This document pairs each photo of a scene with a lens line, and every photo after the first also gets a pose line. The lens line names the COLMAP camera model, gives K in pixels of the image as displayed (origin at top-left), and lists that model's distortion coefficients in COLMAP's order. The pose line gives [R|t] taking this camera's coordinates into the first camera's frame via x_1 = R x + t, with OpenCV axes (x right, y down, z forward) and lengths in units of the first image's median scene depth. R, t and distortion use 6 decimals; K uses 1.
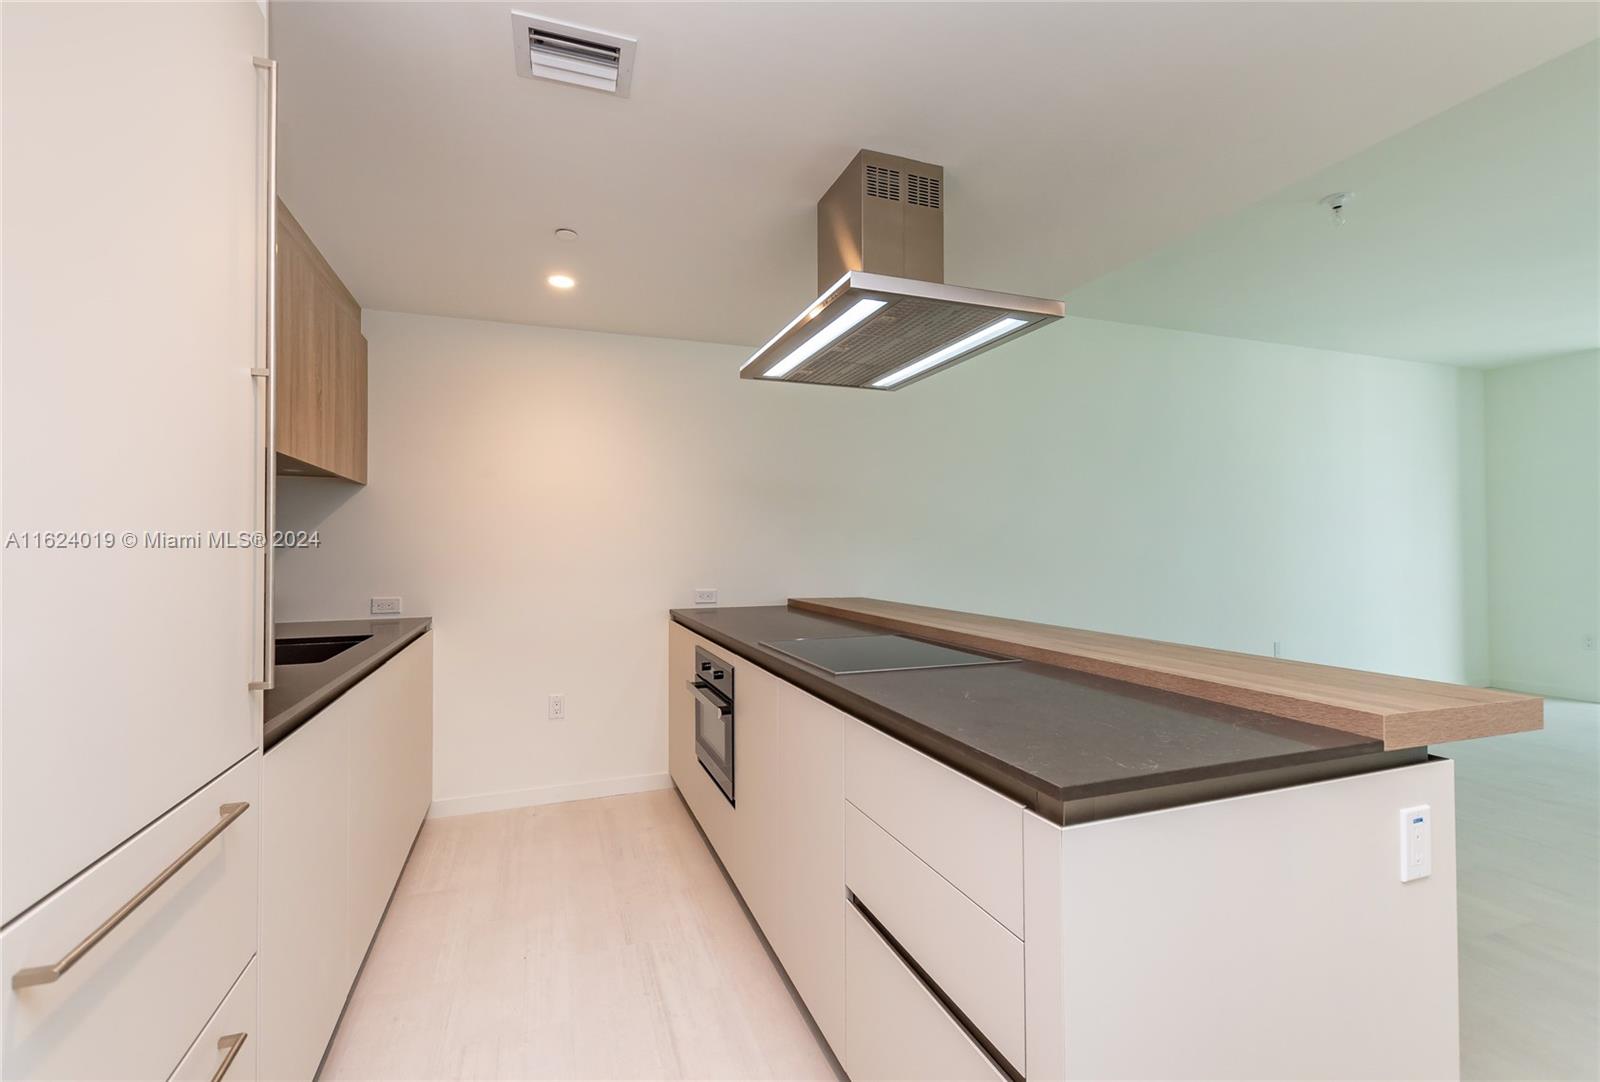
lens RADIAL K [[696.5, 0, 808.3], [0, 696.5, 538.9], [0, 0, 1]] dist [0.005323, -0.000065]
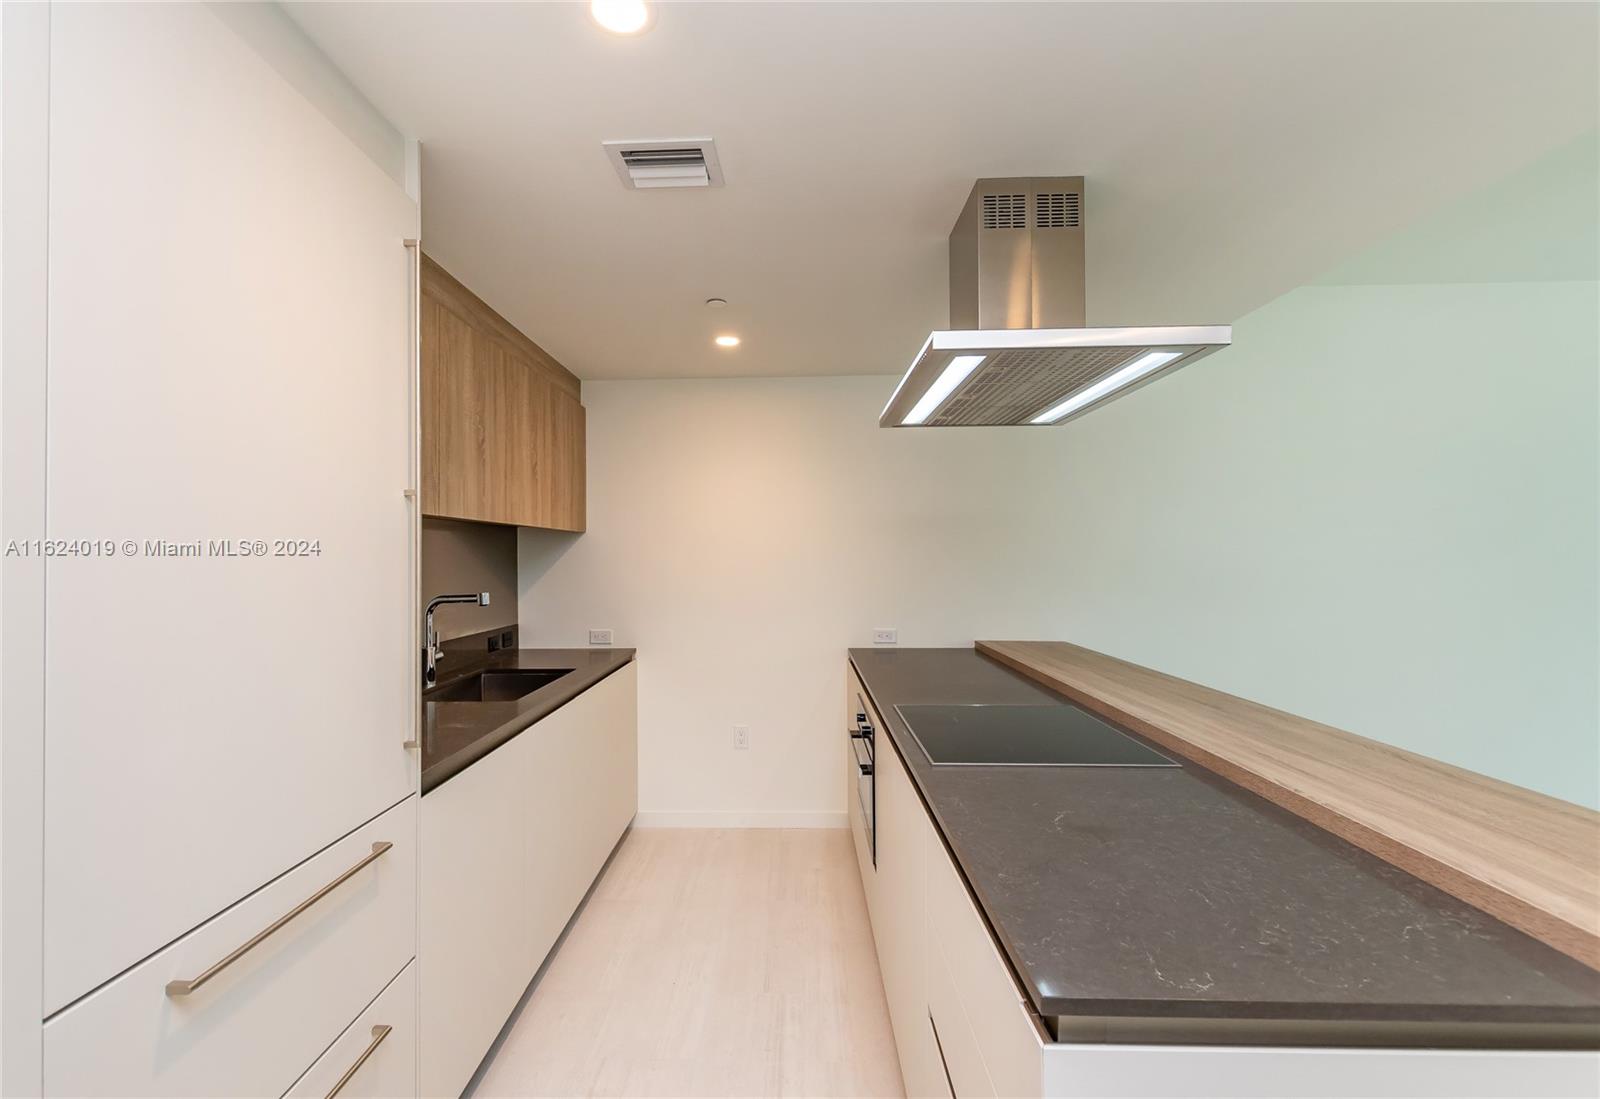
lens RADIAL K [[714.1, 0, 789.0], [0, 714.1, 542.2], [0, 0, 1]] dist [0.005311, -0.002759]
pose [[0.924097, -0.005417, -0.382119, 0.169426], [0.006490, 0.999978, 0.001519, -0.077219], [0.382102, -0.003883, 0.924112, 0.041223]]
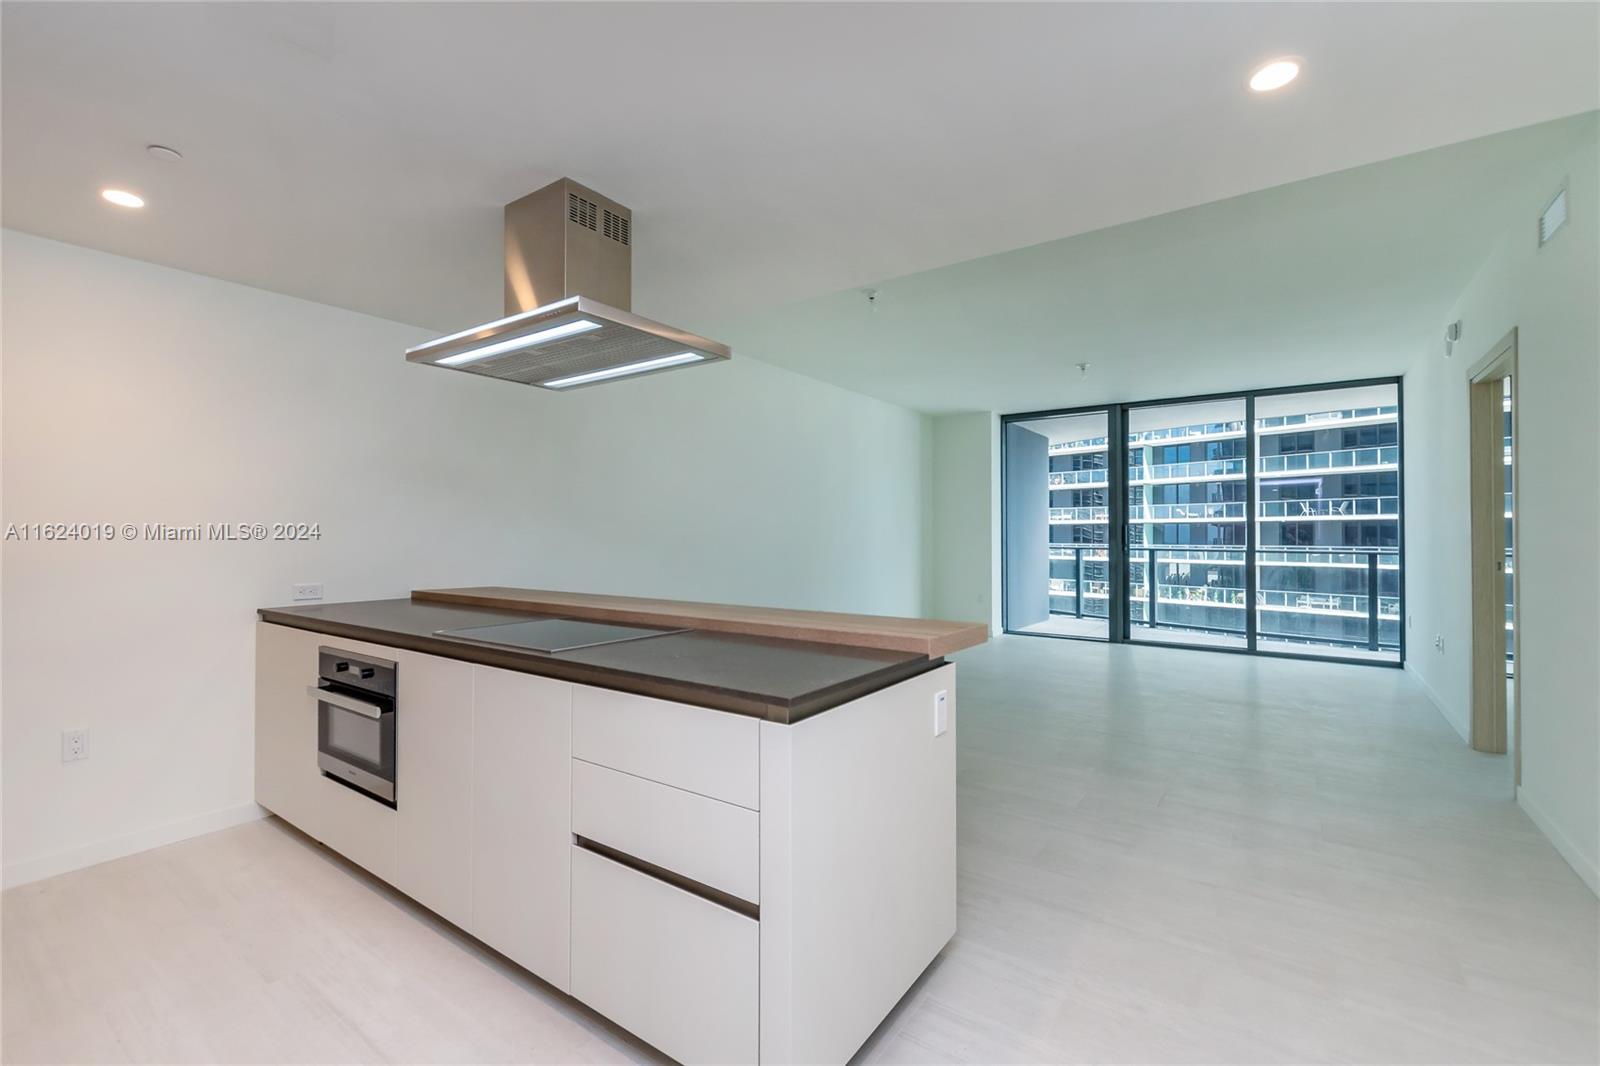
lens RADIAL K [[688.0, 0, 800.2], [0, 688.0, 532.8], [0, 0, 1]] dist [0.014744, -0.003065]
pose [[0.825758, 0.007144, 0.563979, -0.193111], [-0.011698, 0.999922, 0.004461, -0.004127], [-0.563903, -0.010281, 0.825777, -0.100071]]
